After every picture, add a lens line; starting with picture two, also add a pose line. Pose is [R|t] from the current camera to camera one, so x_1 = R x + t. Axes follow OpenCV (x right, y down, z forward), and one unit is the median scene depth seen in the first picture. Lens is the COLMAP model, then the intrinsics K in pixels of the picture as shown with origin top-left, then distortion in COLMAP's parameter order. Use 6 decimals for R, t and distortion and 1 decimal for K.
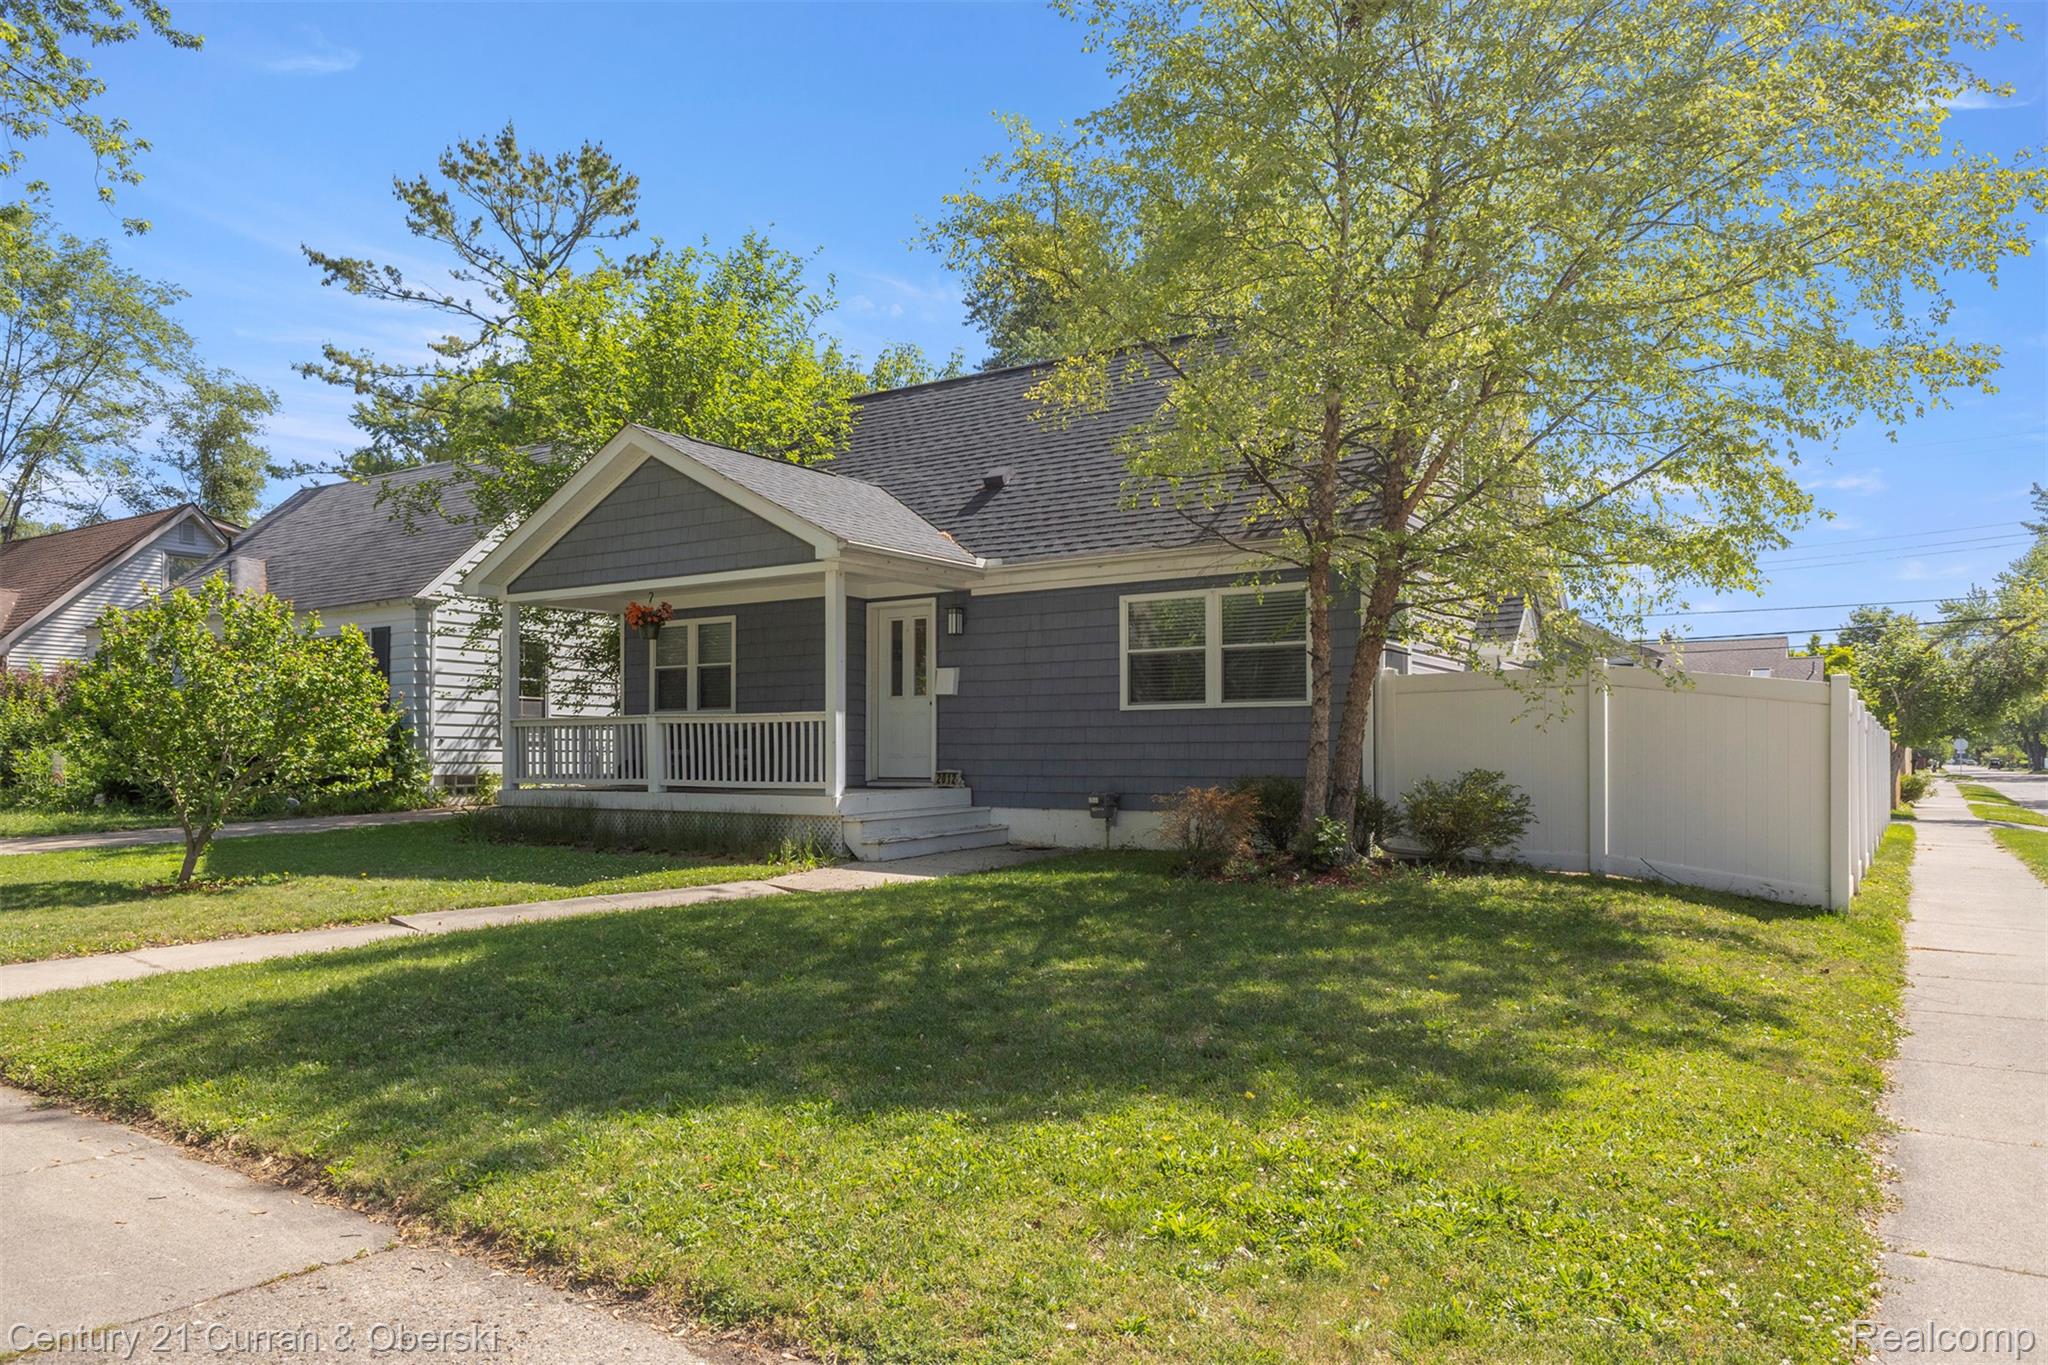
lens RADIAL K [[1306.4, 0, 1023.3], [0, 1306.4, 747.9], [0, 0, 1]] dist [0.005736, -0.004600]
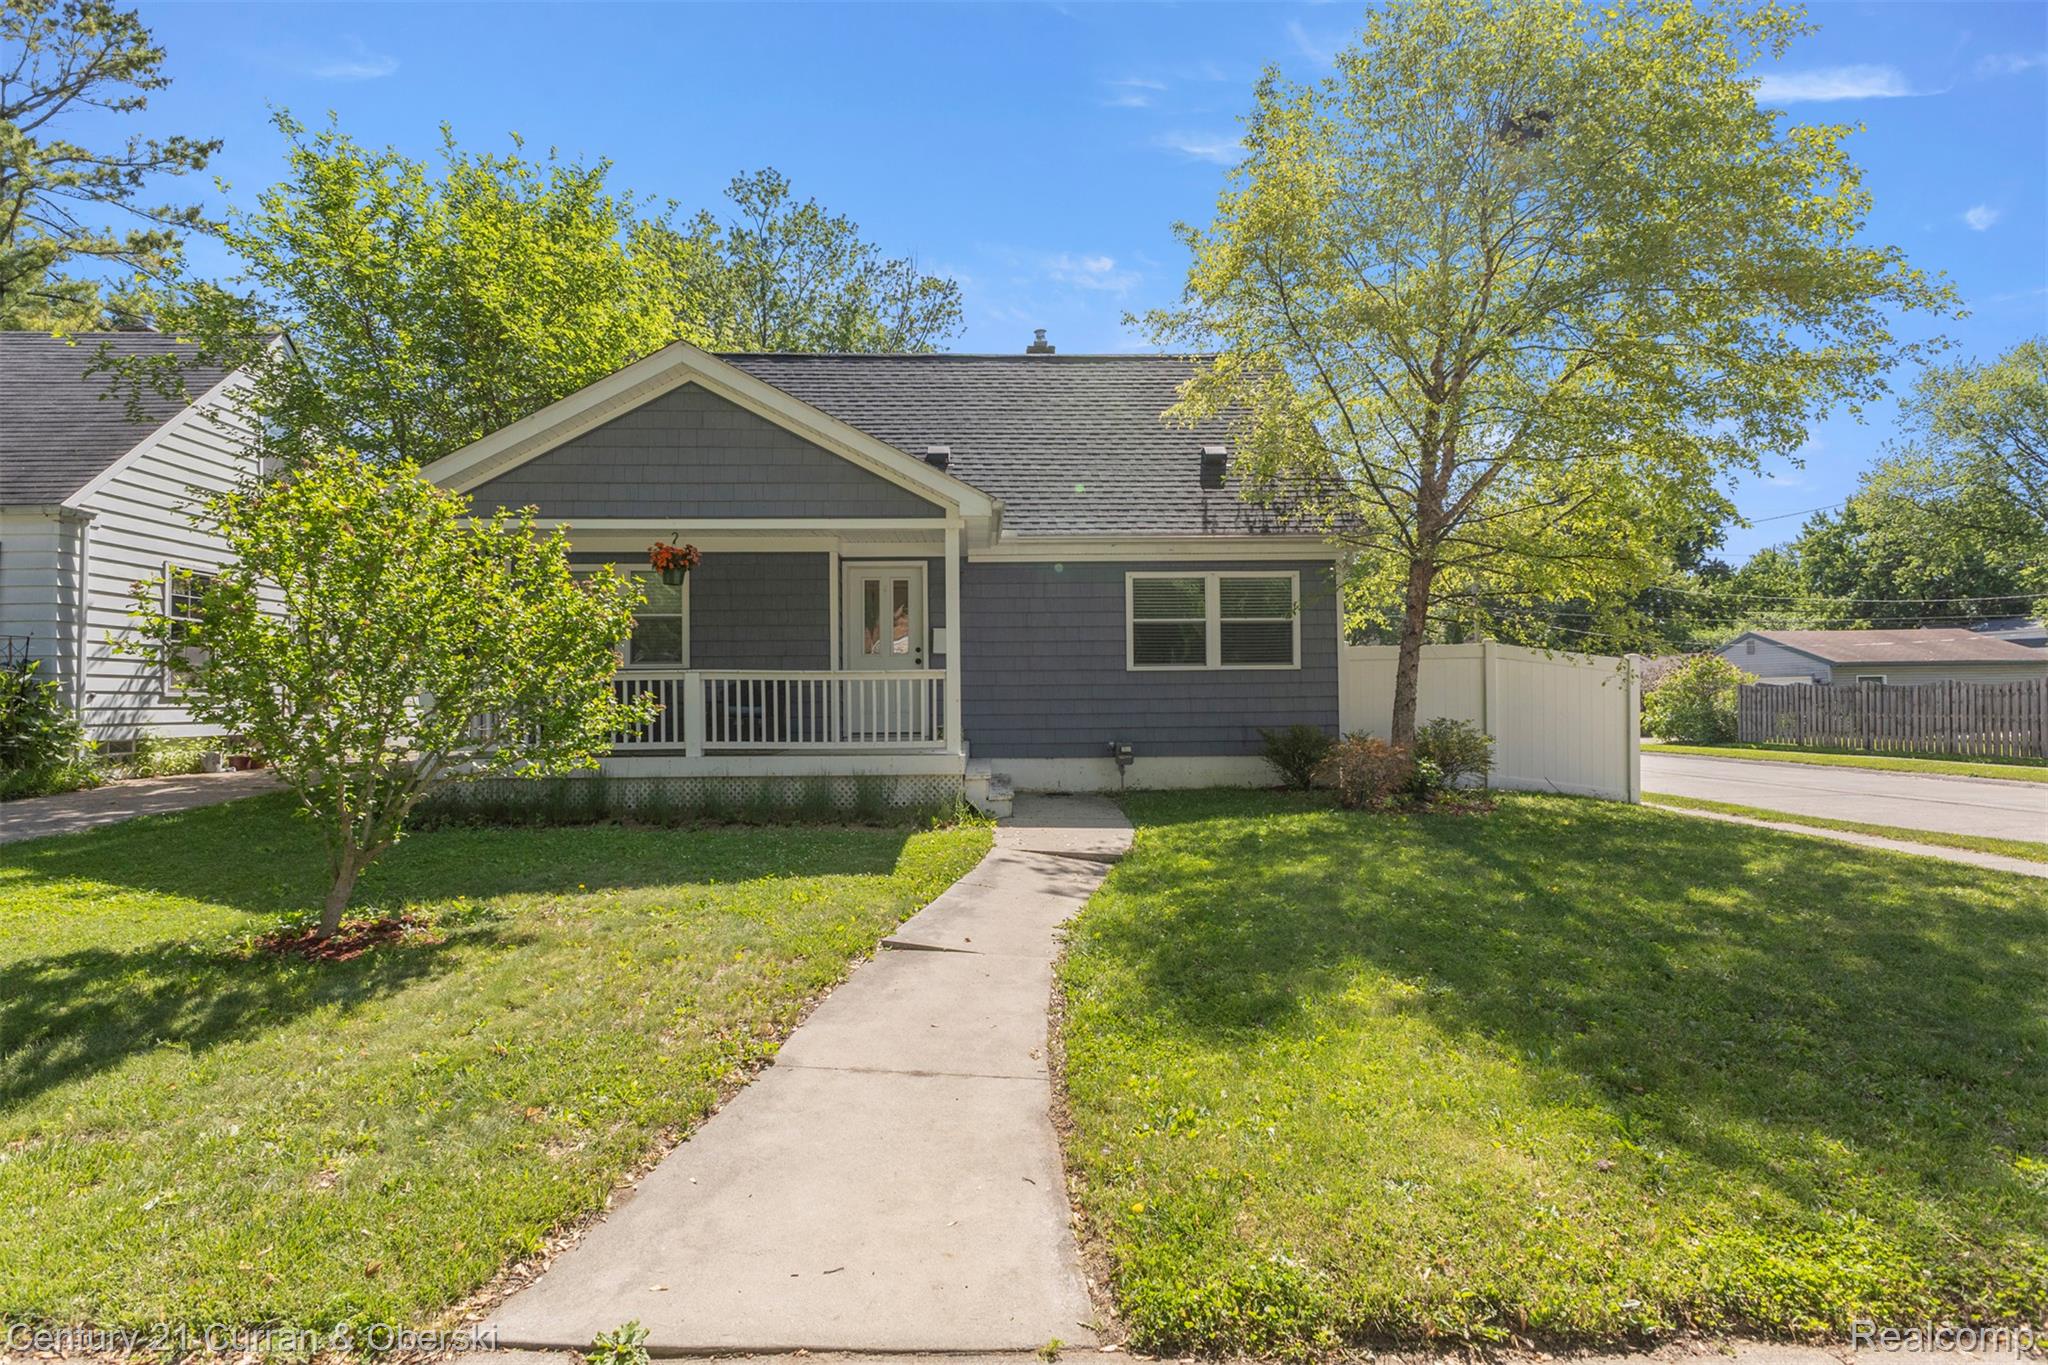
lens RADIAL K [[1004.9, 0, 1024.0], [0, 1004.9, 682.5], [0, 0, 1]] dist [-0.001891, -0.001647]
pose [[0.824557, 0.003425, 0.565769, -0.452152], [0.003021, 0.999941, -0.010457, -0.008269], [-0.565771, 0.010331, 0.824498, 0.286030]]
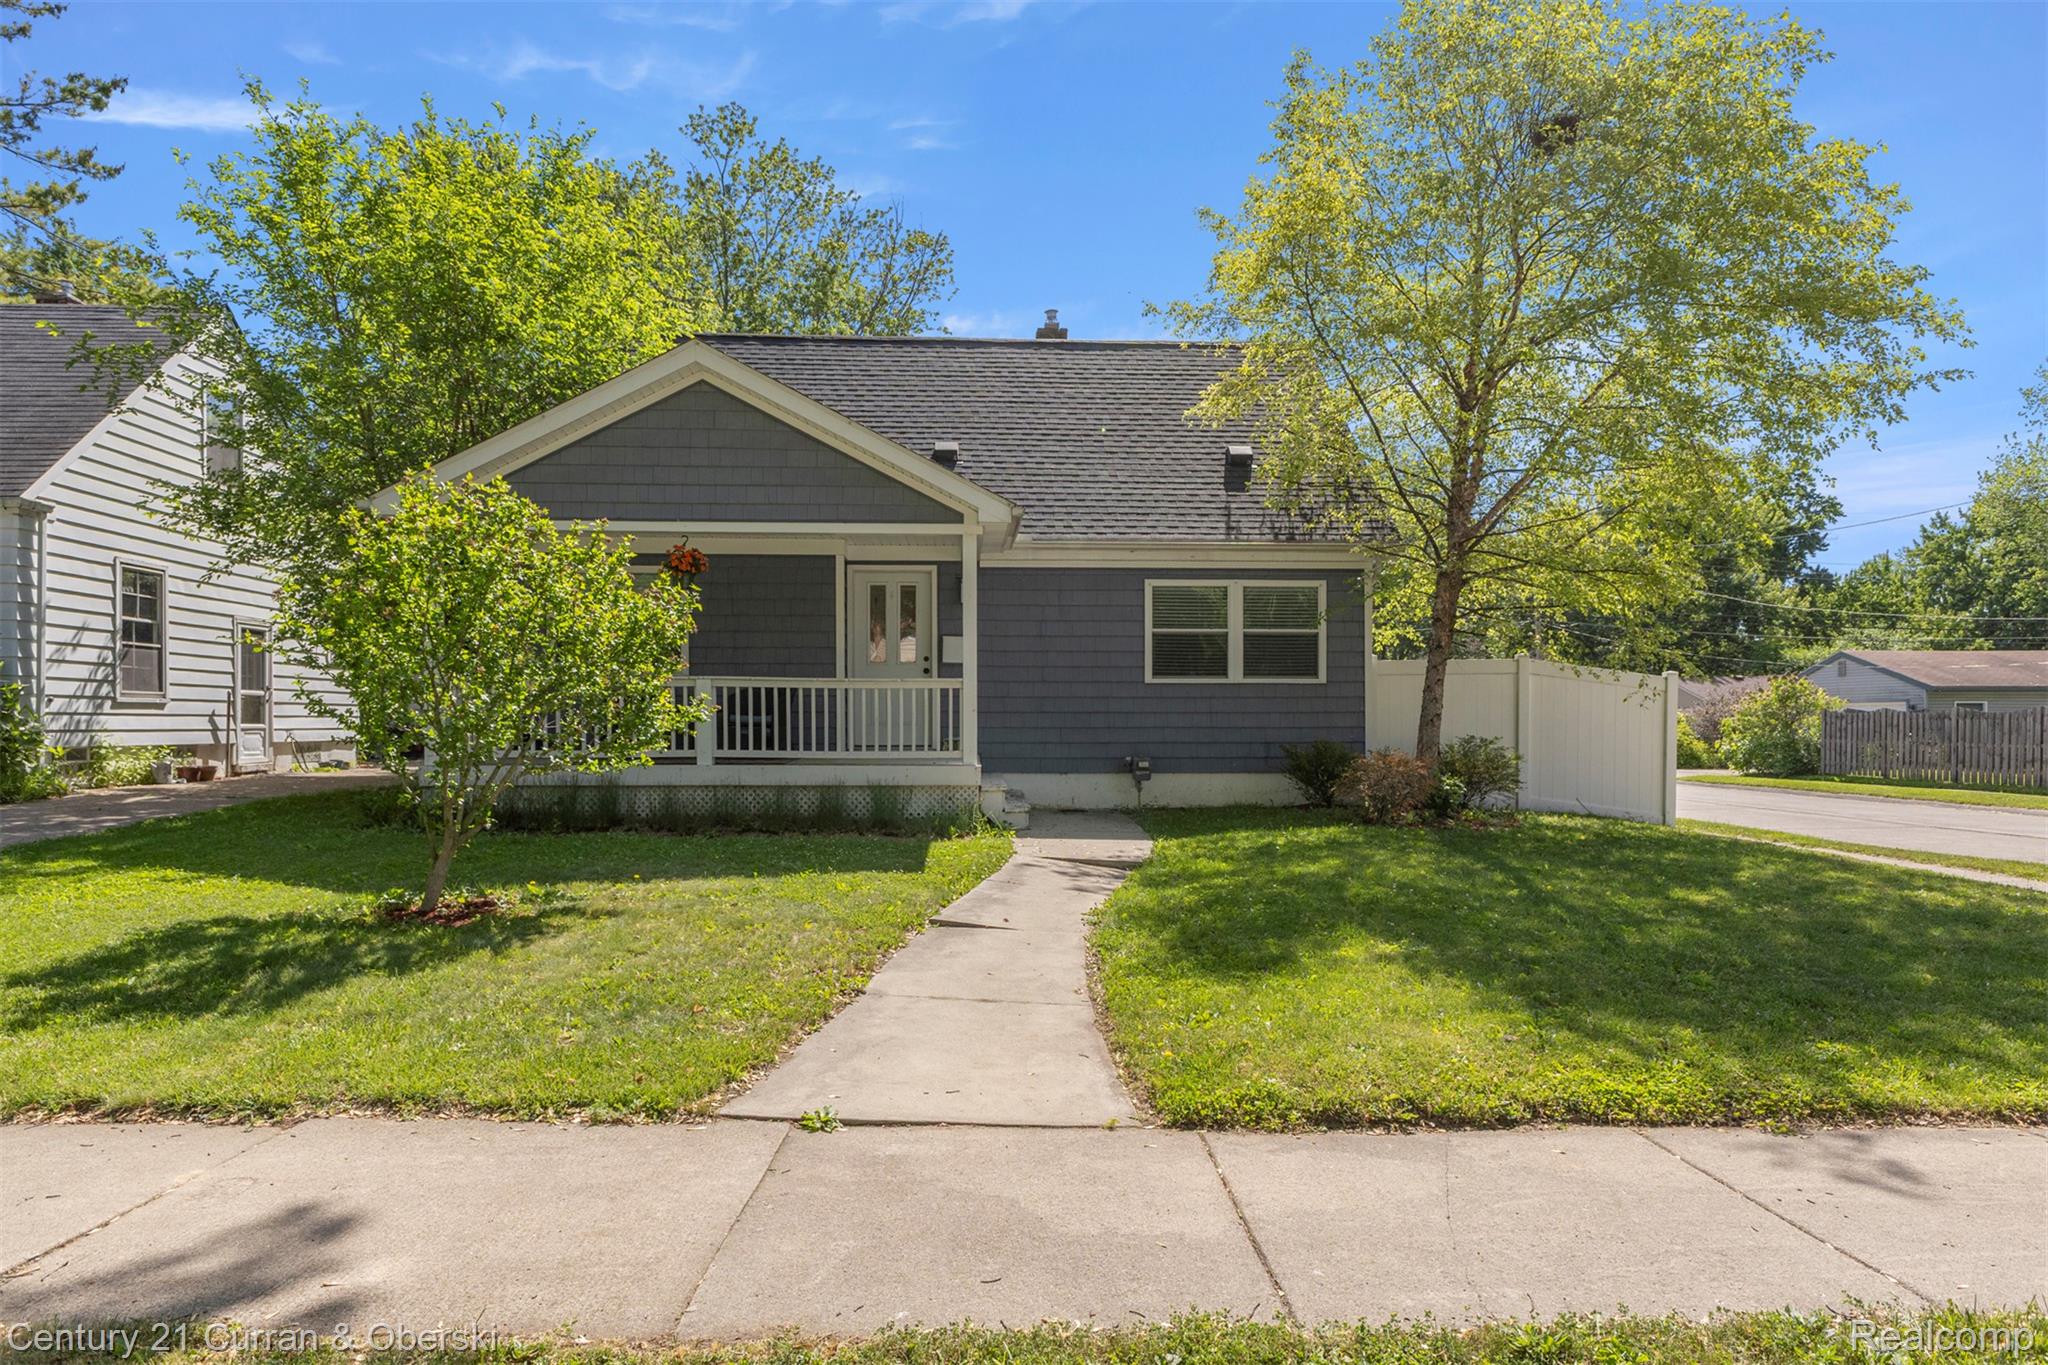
lens RADIAL K [[1222.5, 0, 1034.4], [0, 1222.5, 725.8], [0, 0, 1]] dist [-0.025888, 0.004038]
pose [[0.813080, 0.000633, 0.582152, -0.538948], [-0.006217, 0.999952, 0.007596, 0.000018], [-0.582119, -0.009796, 0.813045, 0.195008]]
